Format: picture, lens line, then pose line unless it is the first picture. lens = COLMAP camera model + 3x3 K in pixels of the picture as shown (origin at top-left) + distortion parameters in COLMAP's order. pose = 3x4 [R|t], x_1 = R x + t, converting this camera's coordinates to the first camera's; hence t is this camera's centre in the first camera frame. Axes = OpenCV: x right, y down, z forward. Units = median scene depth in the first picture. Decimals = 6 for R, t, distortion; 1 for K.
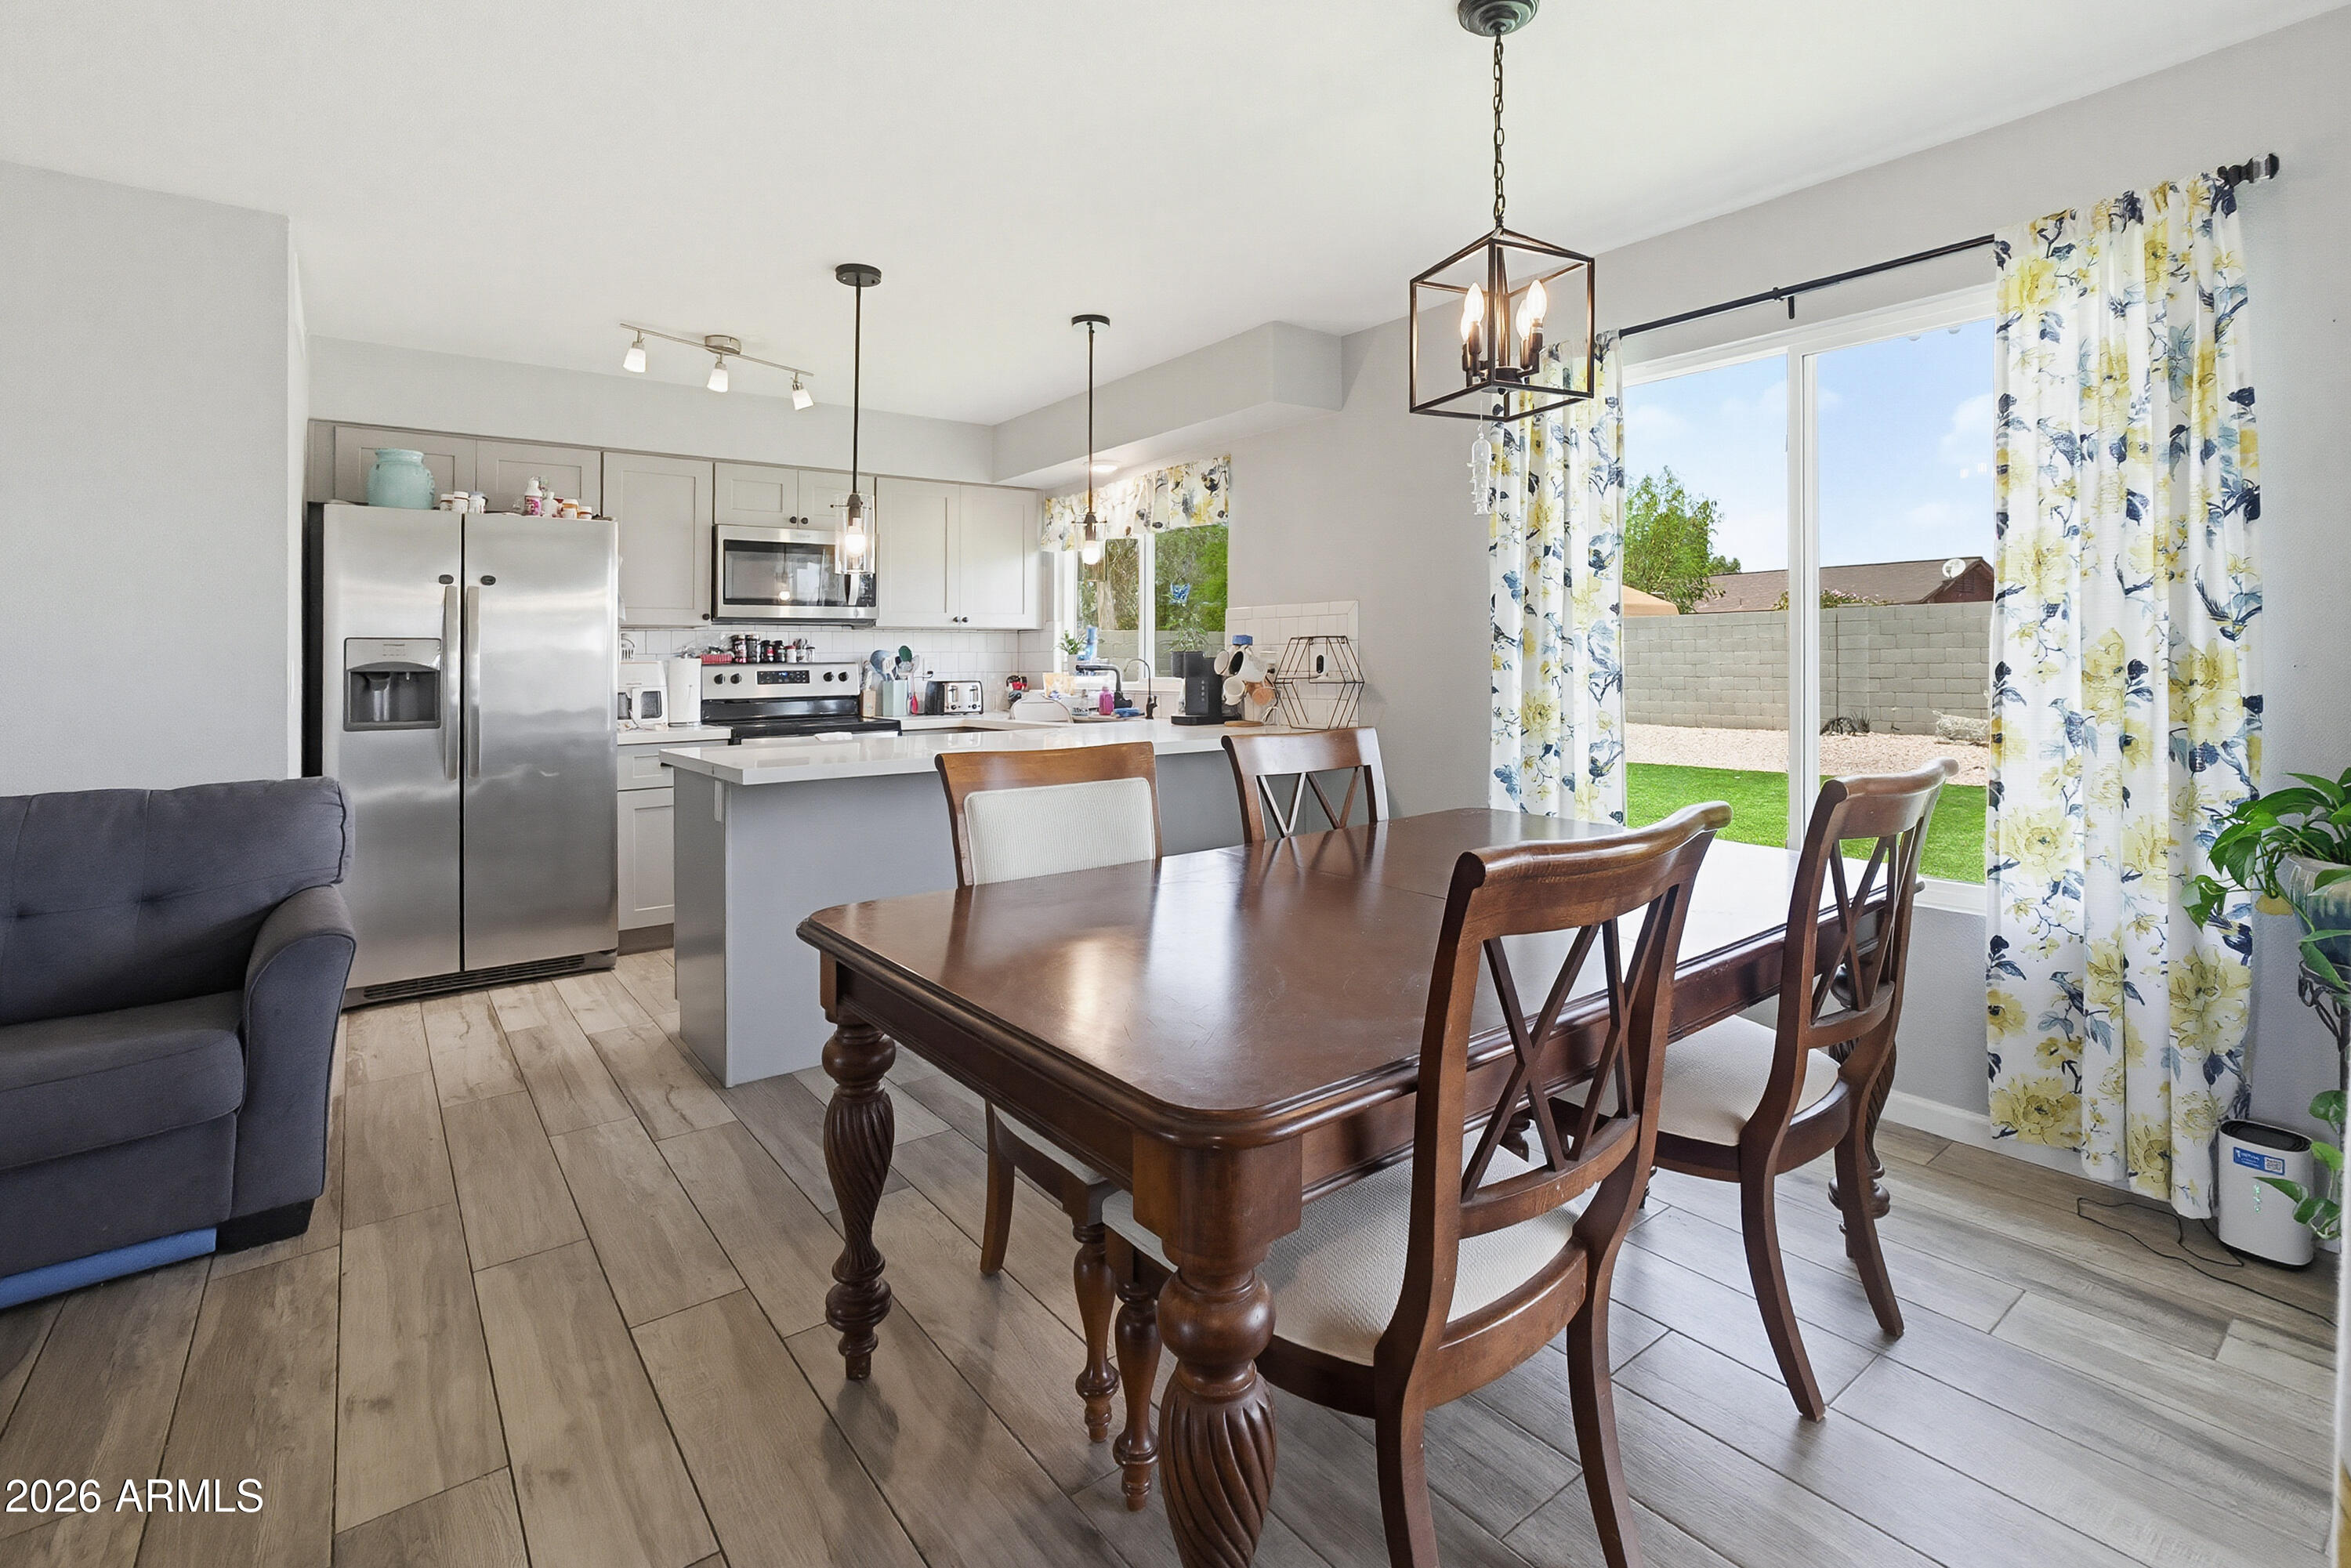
lens RADIAL K [[1098.2, 0, 1193.4], [0, 1098.2, 638.1], [0, 0, 1]] dist [-0.034765, 0.009268]
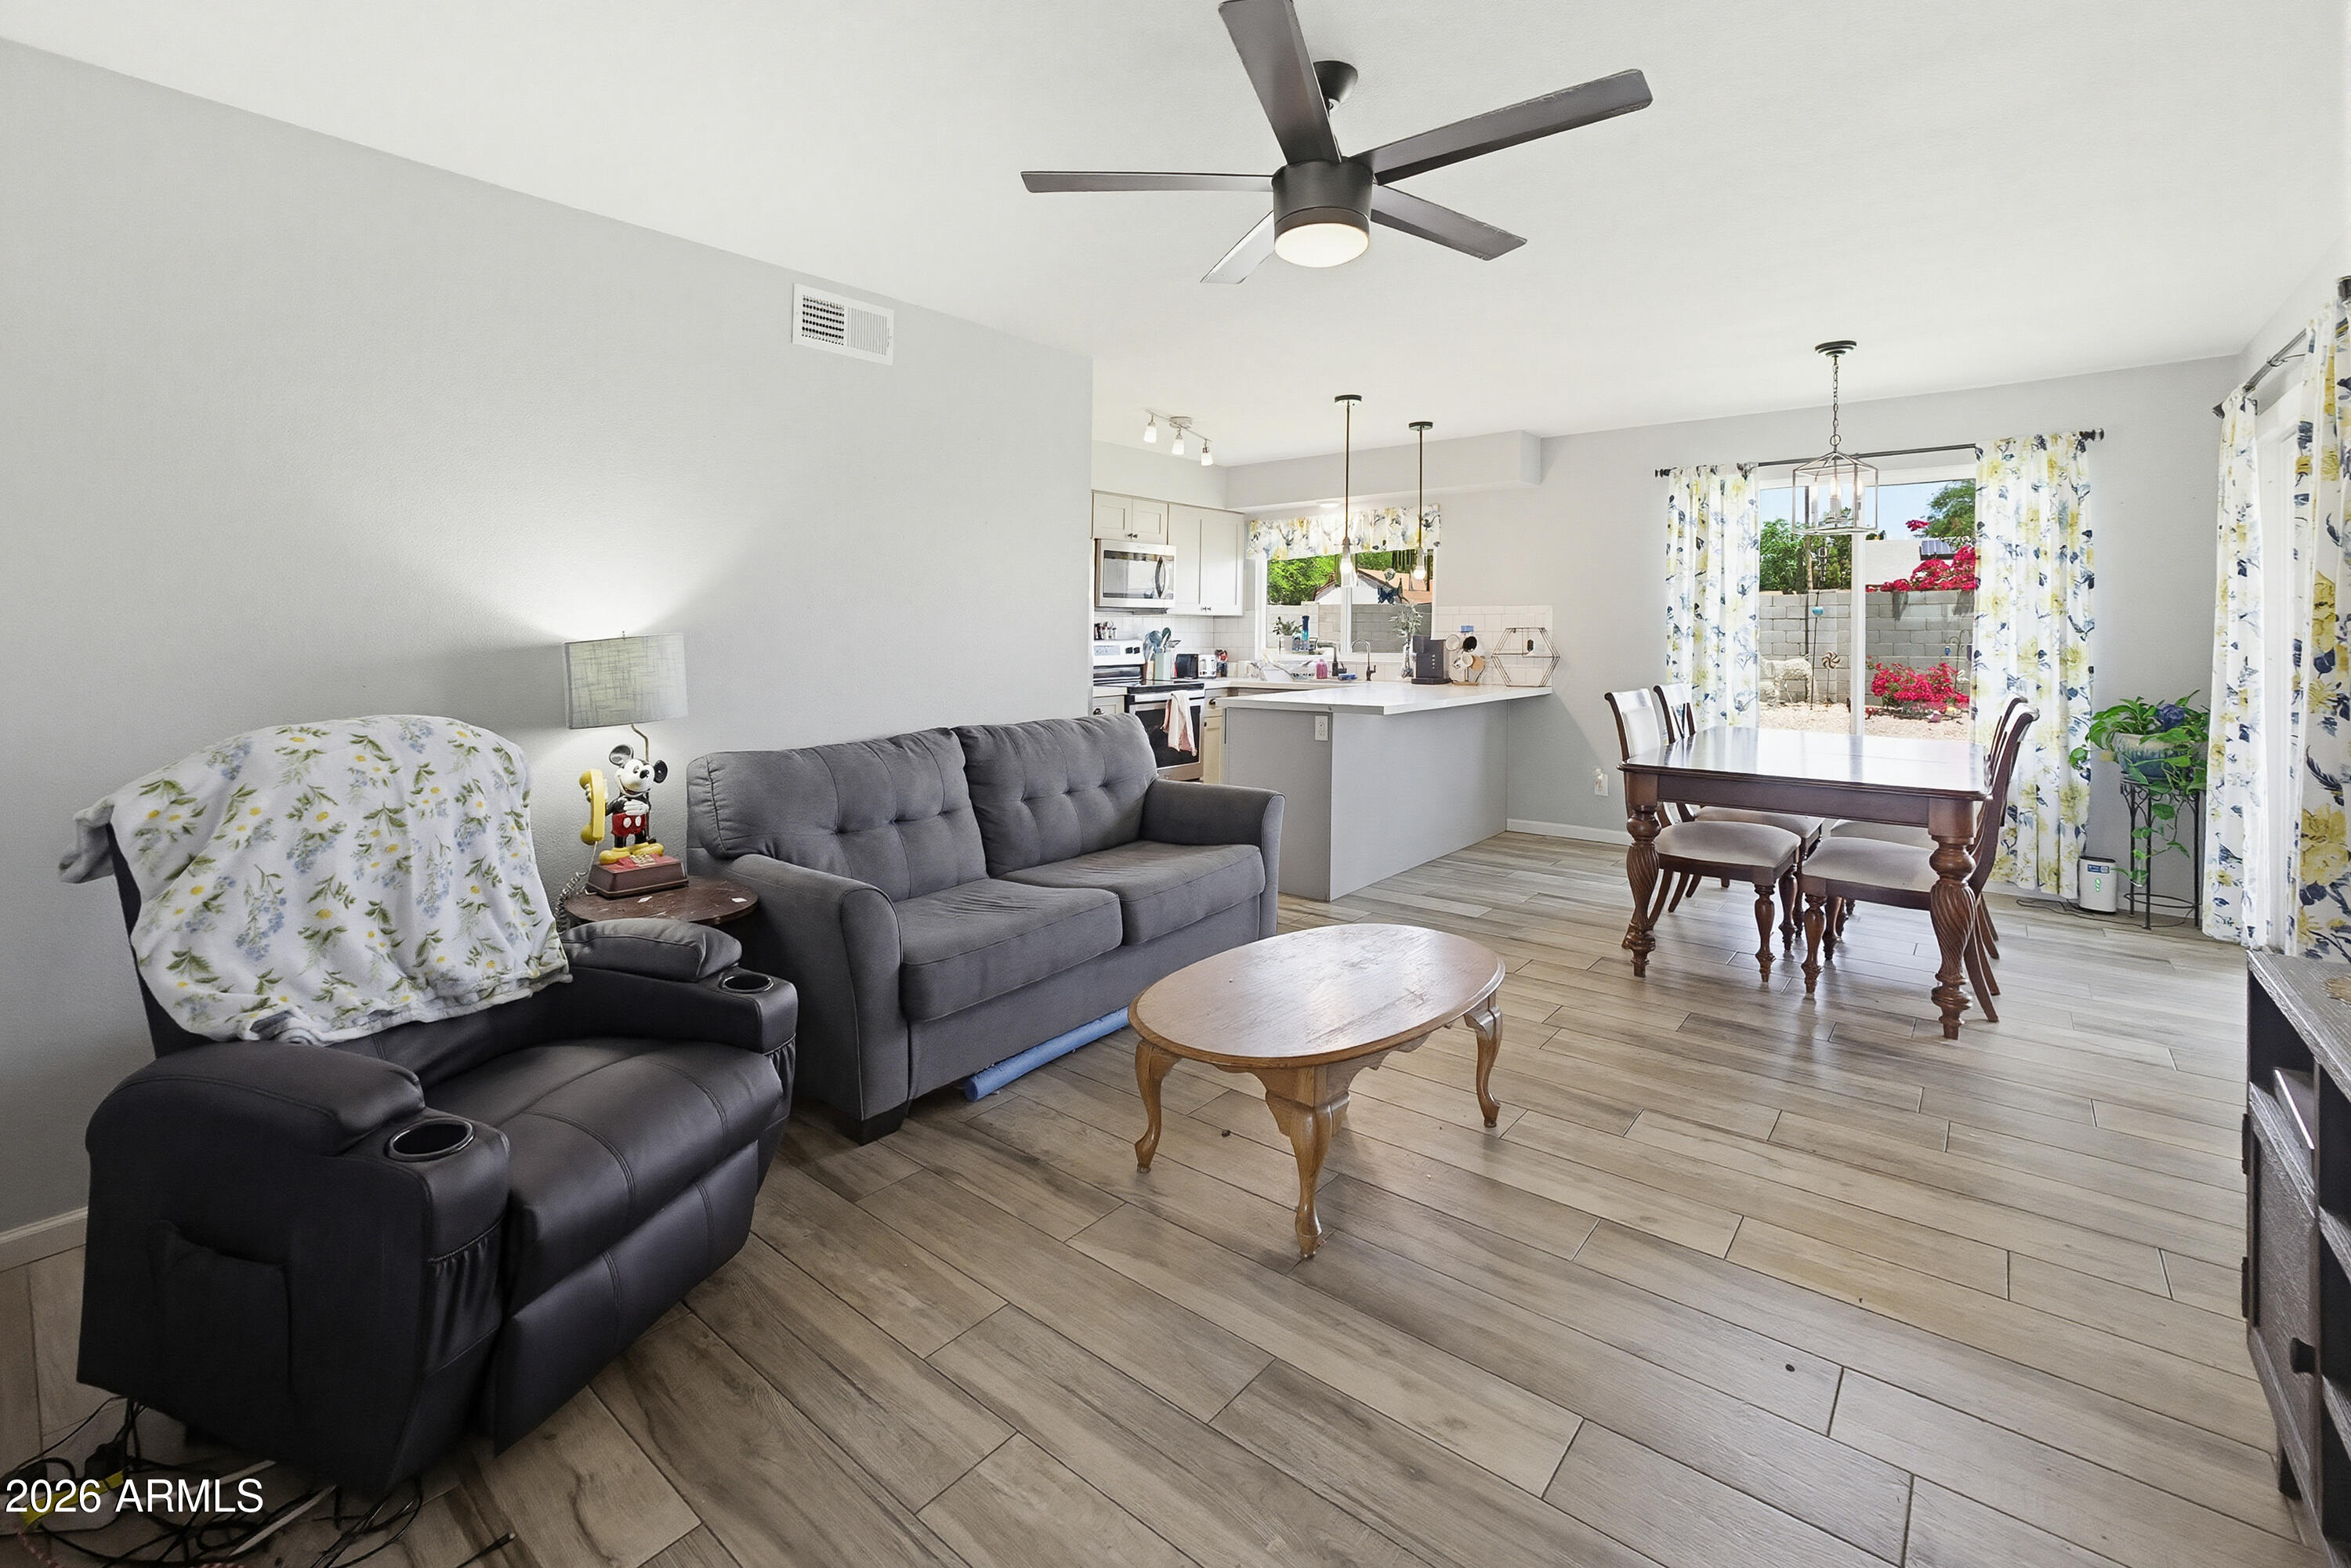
lens RADIAL K [[1059.8, 0, 1188.3], [0, 1059.8, 627.8], [0, 0, 1]] dist [-0.016637, 0.006835]
pose [[0.968013, 0.013094, 0.250560, -0.782560], [-0.016565, 0.999794, 0.011750, -0.011976], [-0.250354, -0.015525, 0.968030, -0.375447]]
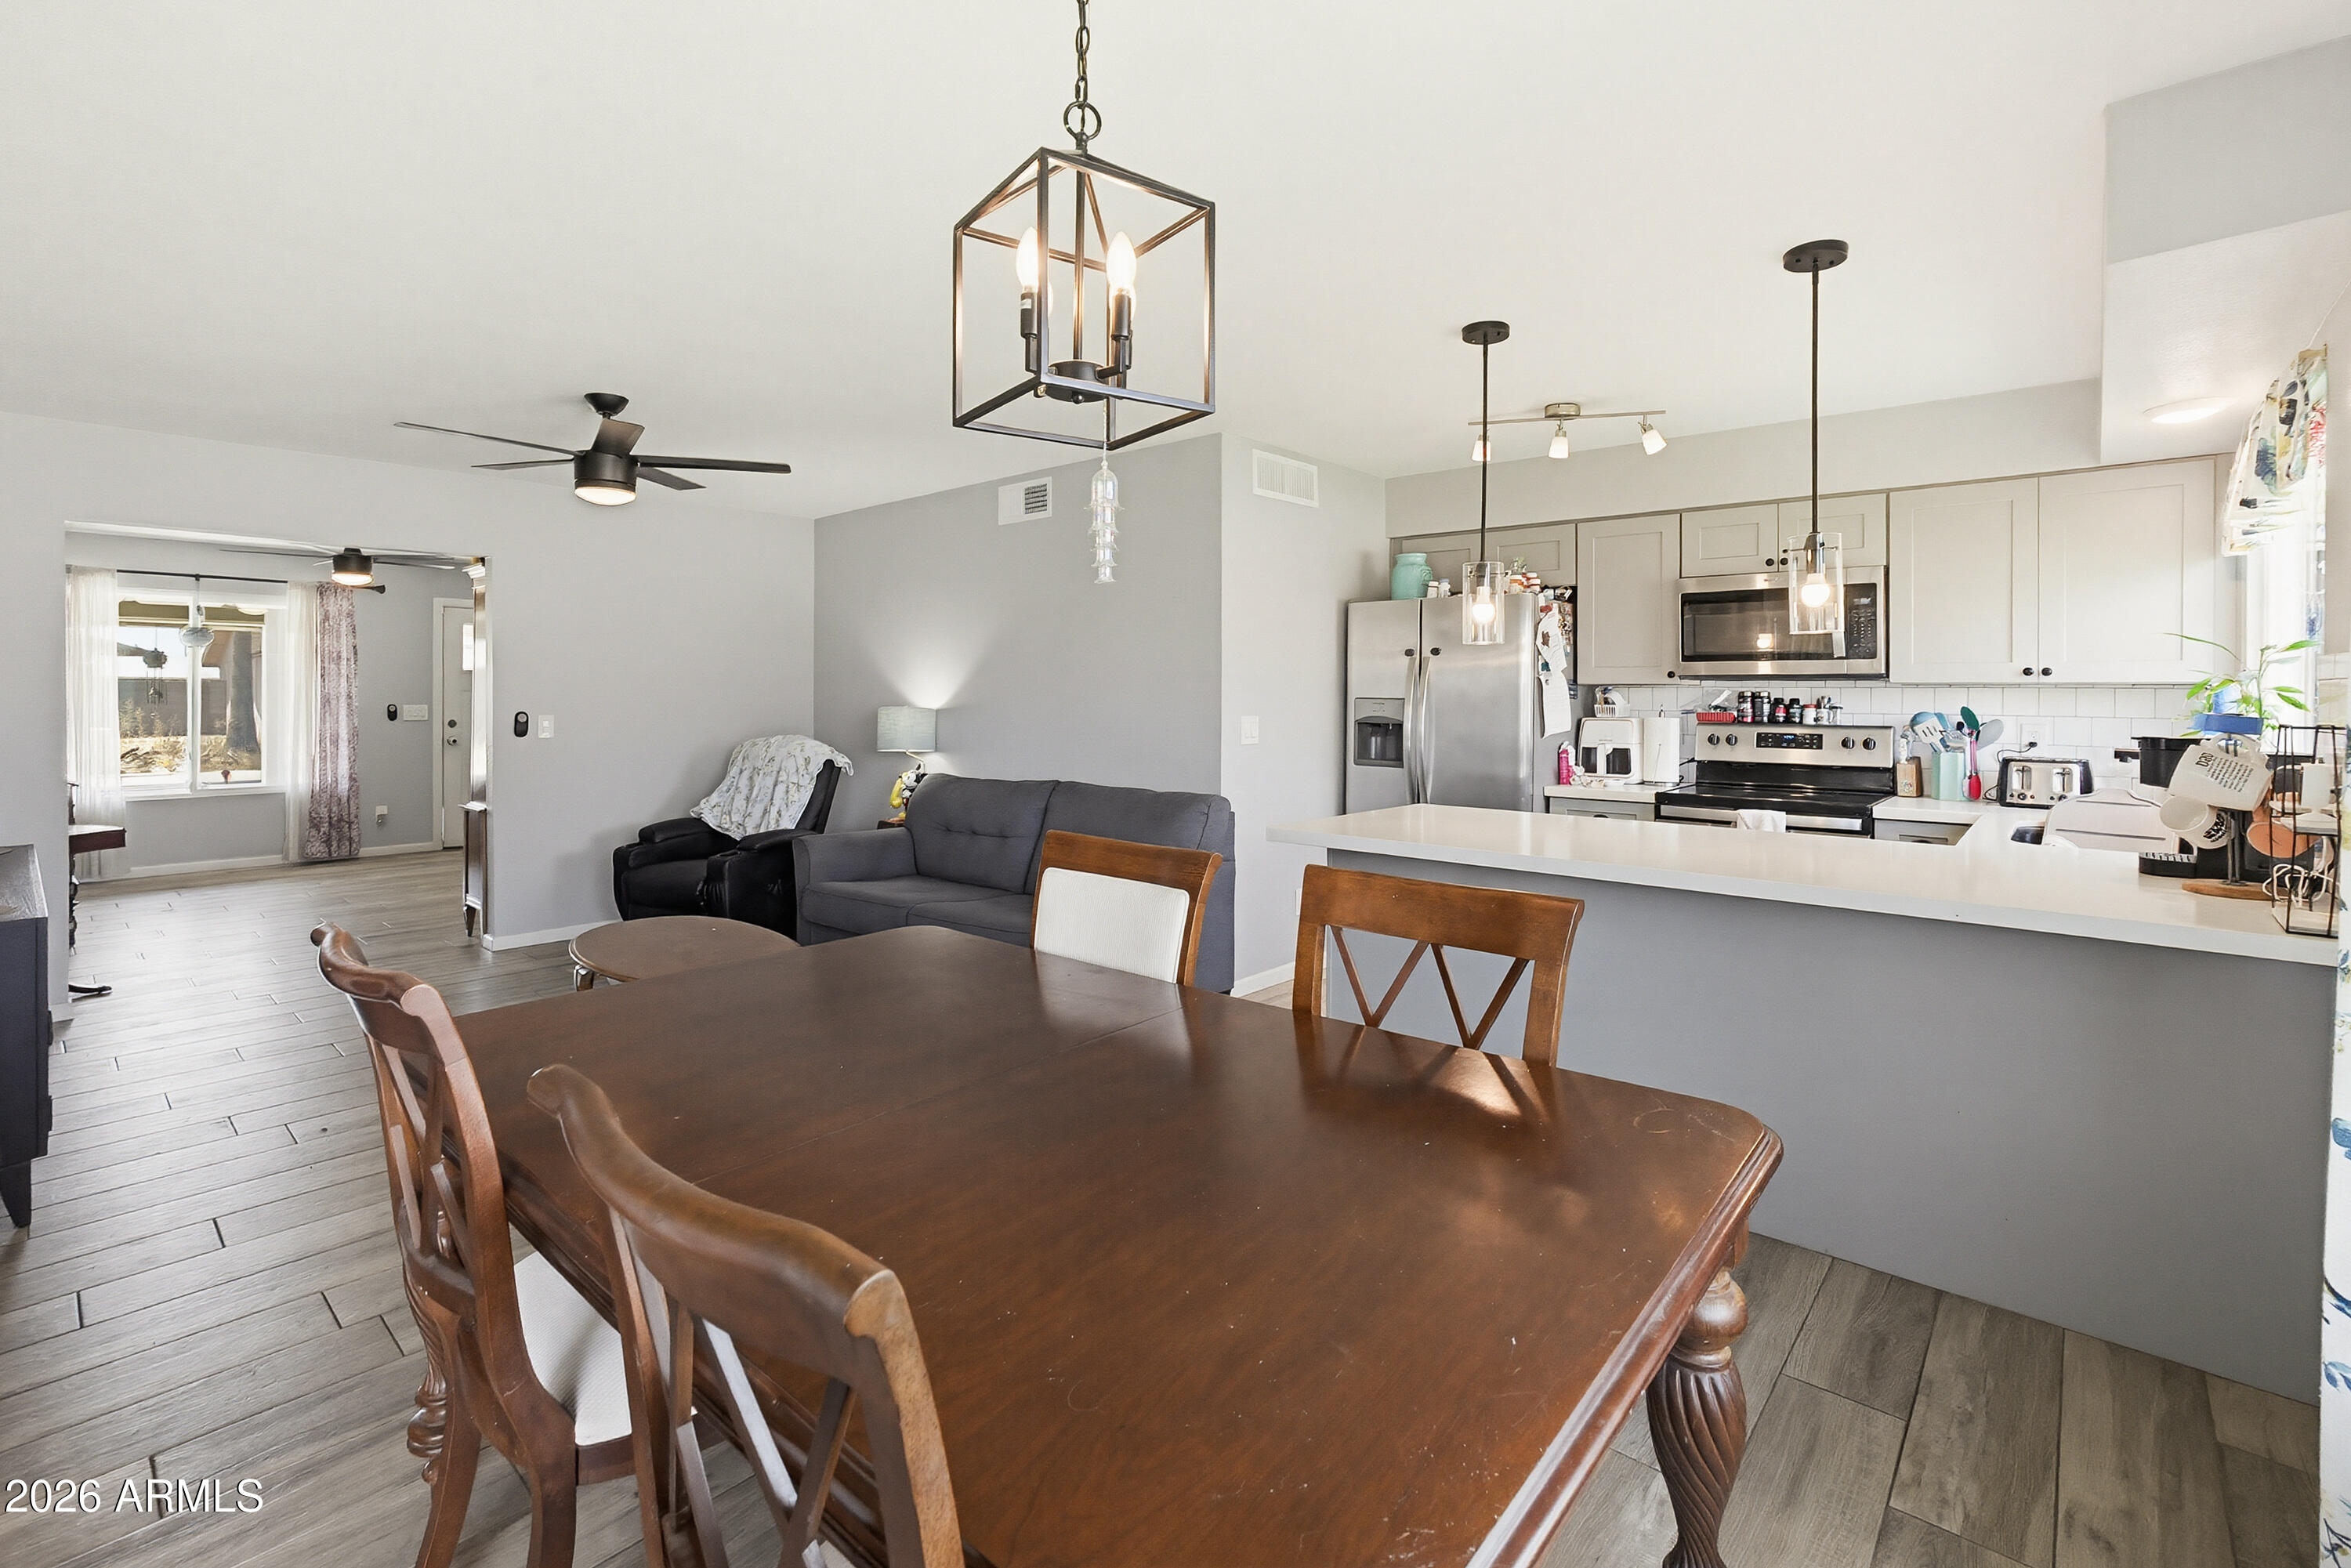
lens RADIAL K [[1059.8, 0, 1189.5], [0, 1059.8, 690.2], [0, 0, 1]] dist [-0.016637, 0.006835]
pose [[0.188768, 0.012165, -0.981946, 0.476223], [0.013932, 0.999789, 0.015064, -0.031462], [0.981923, -0.016524, 0.188559, 0.489048]]
